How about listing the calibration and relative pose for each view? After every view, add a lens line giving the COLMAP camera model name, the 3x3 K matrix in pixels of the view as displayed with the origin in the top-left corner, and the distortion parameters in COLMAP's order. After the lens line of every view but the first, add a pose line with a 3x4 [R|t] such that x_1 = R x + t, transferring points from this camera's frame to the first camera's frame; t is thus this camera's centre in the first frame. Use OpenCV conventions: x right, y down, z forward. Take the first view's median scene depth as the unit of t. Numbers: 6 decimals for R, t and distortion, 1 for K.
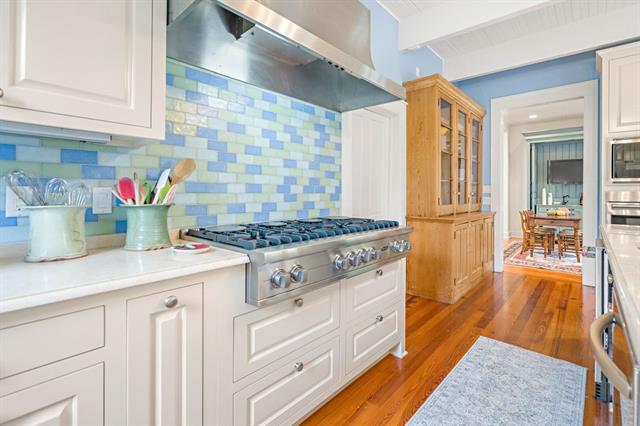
lens RADIAL K [[299.1, 0, 321.5], [0, 299.1, 191.0], [0, 0, 1]] dist [0.000563, 0.000231]
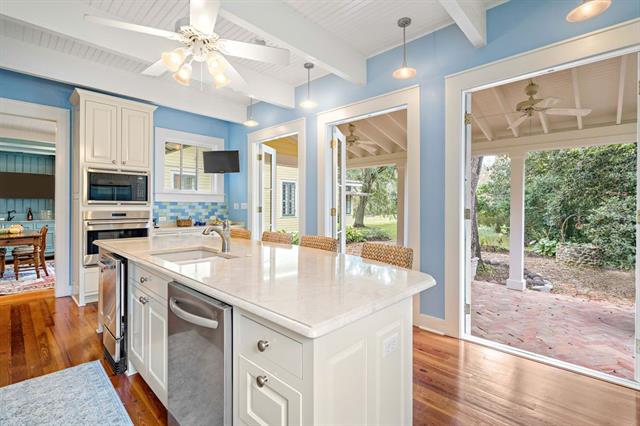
lens RADIAL K [[298.1, 0, 319.4], [0, 298.1, 206.4], [0, 0, 1]] dist [-0.000125, -0.000008]
pose [[0.031576, -0.007351, 0.999474, -0.273498], [-0.008792, 0.999932, 0.007633, -0.049218], [-0.999463, -0.009028, 0.031509, 0.053762]]
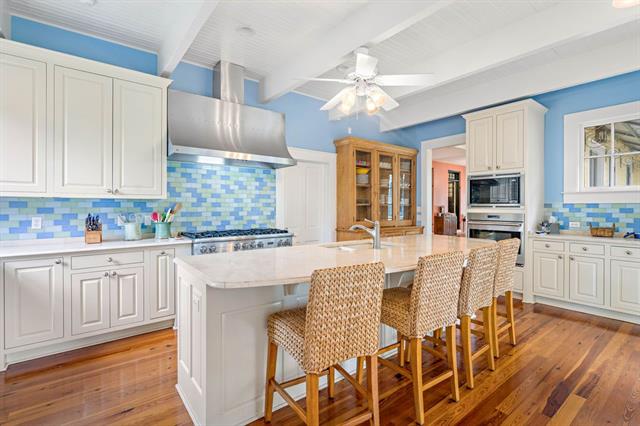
lens RADIAL K [[298.1, 0, 319.4], [0, 298.1, 206.4], [0, 0, 1]] dist [-0.000125, -0.000008]
pose [[0.982959, -0.005410, -0.183744, 0.763922], [0.006423, 0.999967, 0.004920, -0.058420], [0.183711, -0.006016, 0.982962, -0.806788]]
